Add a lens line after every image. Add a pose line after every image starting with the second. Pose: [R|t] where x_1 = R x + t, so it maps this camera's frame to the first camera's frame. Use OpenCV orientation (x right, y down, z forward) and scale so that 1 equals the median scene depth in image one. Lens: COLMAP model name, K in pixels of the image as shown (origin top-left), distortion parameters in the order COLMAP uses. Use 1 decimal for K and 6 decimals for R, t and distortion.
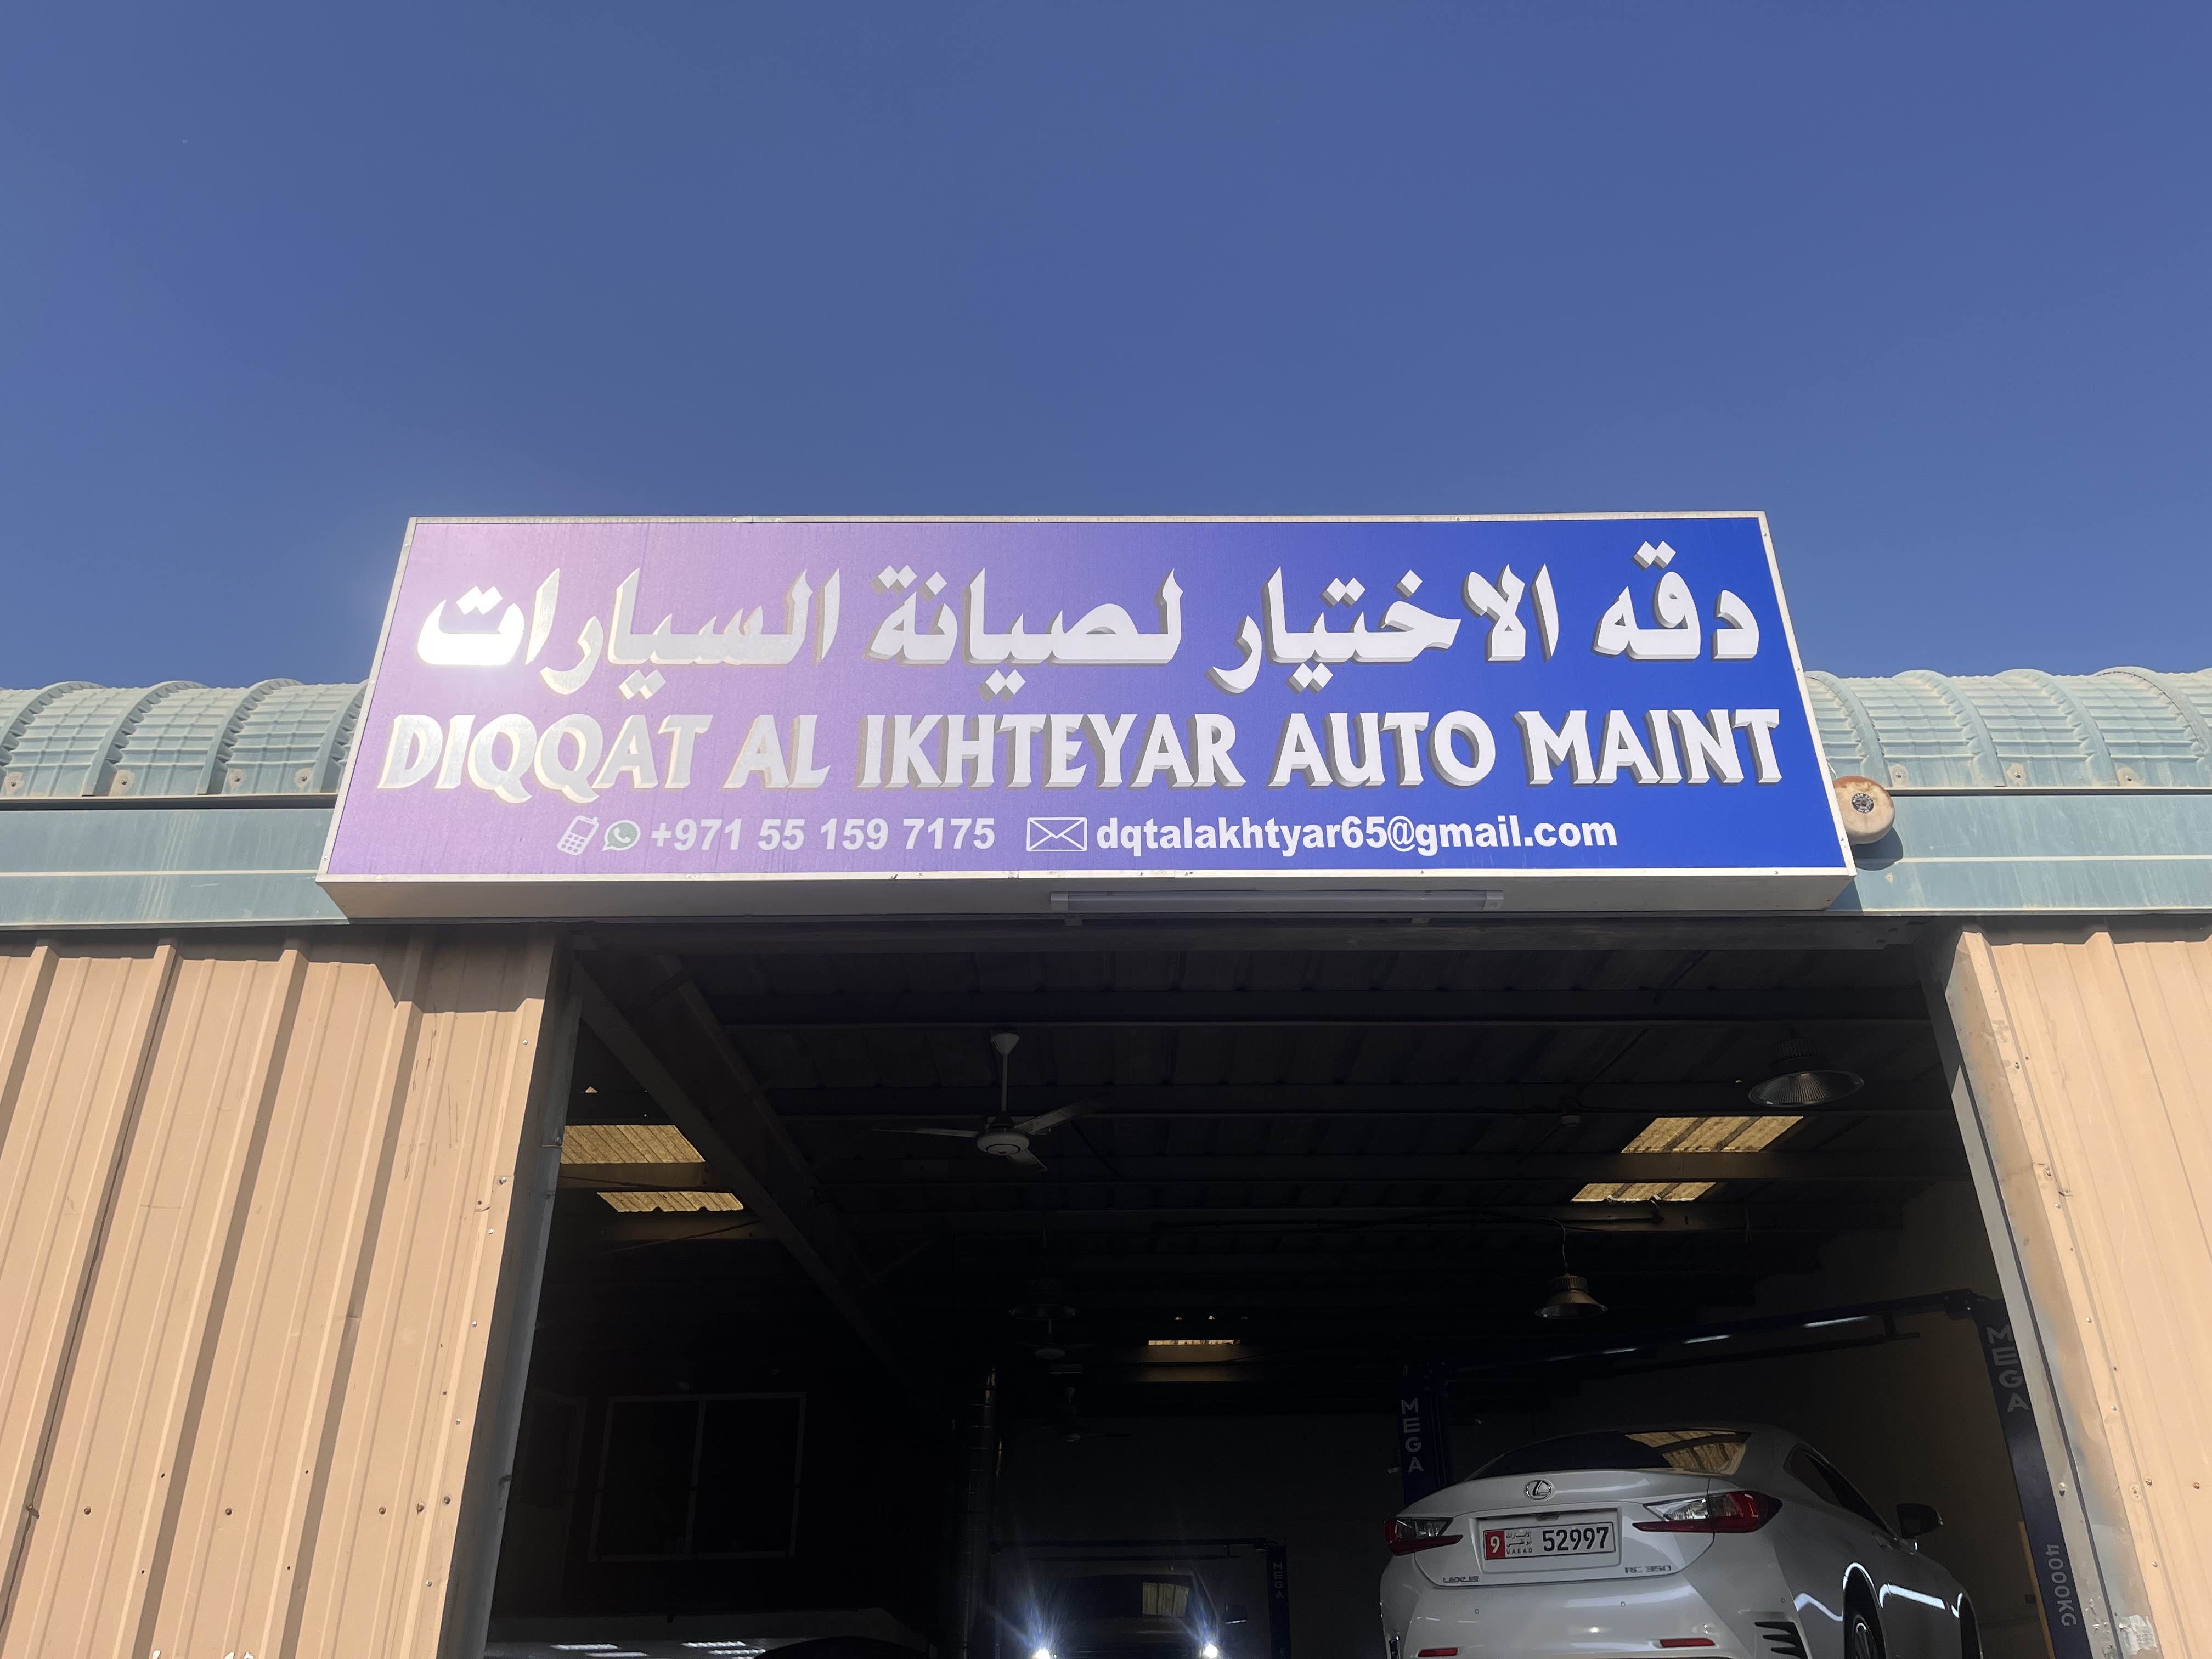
lens RADIAL K [[1670.5, 0, 1134.3], [0, 1670.5, 831.5], [0, 0, 1]] dist [0.072003, -0.098739]
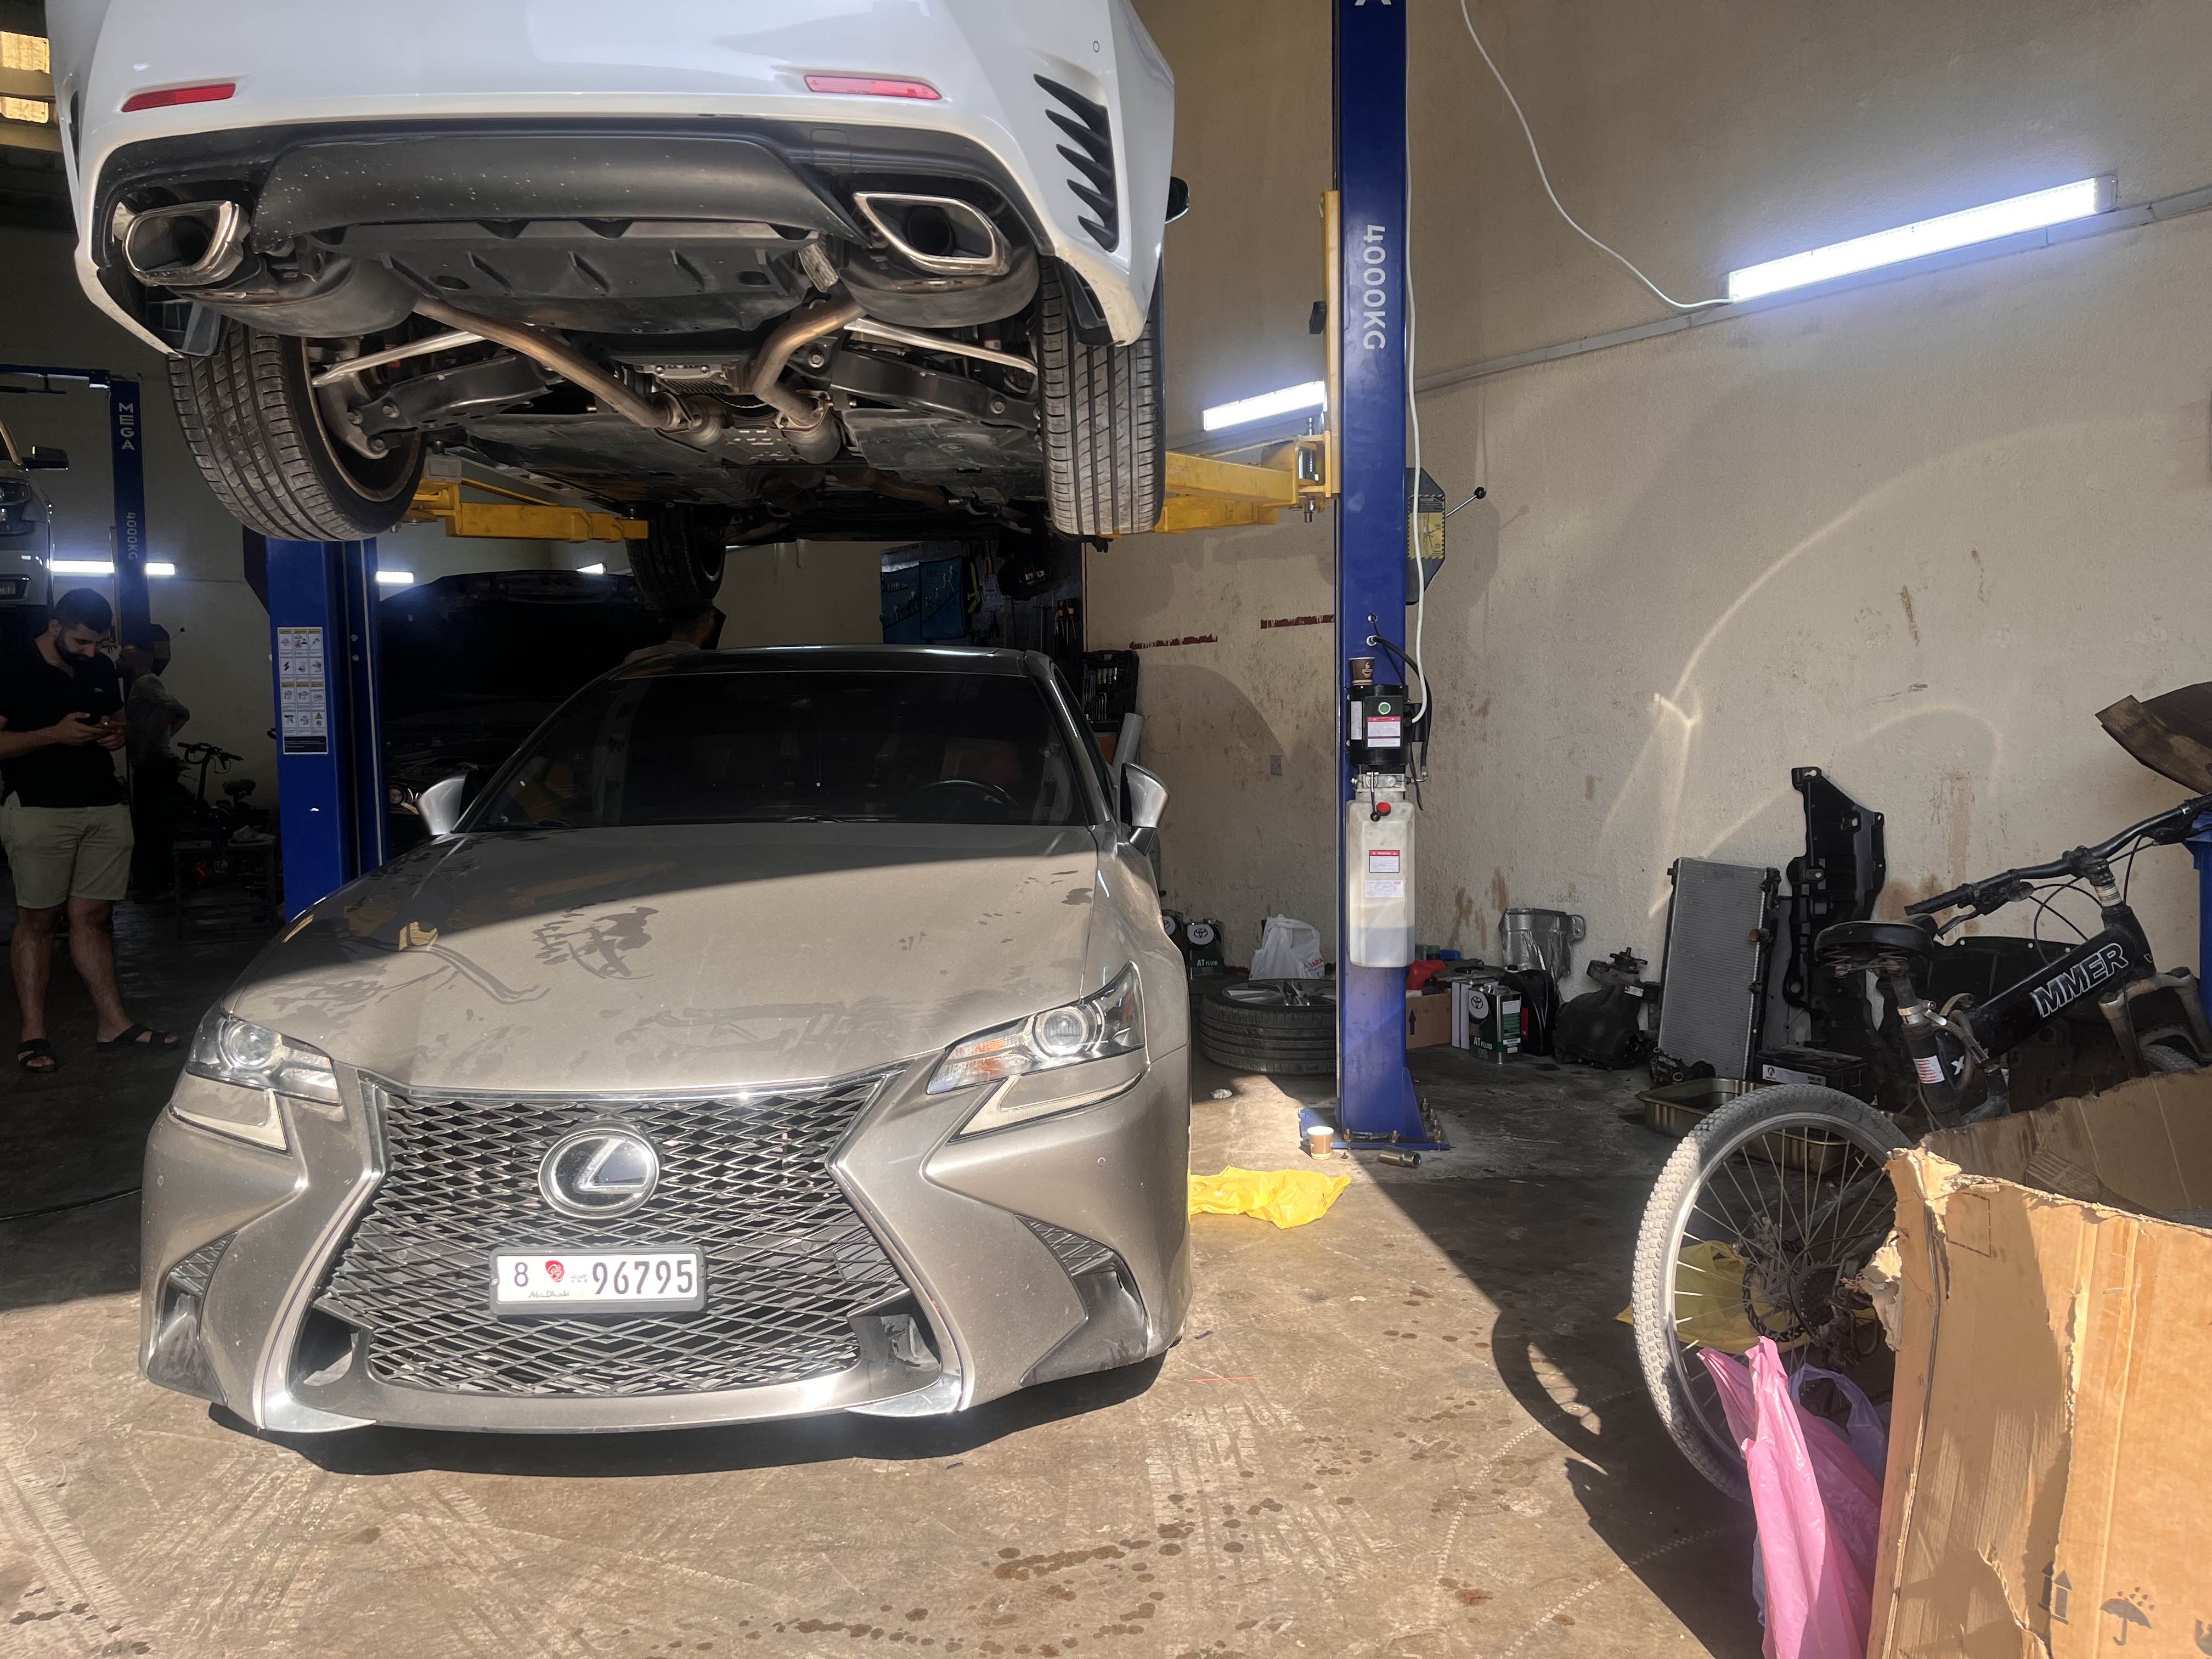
lens RADIAL K [[1670.5, 0, 1134.3], [0, 1670.5, 831.5], [0, 0, 1]] dist [0.072003, -0.098739]
pose [[0.840148, -0.043985, 0.540570, 0.095704], [-0.254323, 0.848379, 0.464297, 0.293323], [-0.479031, -0.527558, 0.701578, 0.410578]]
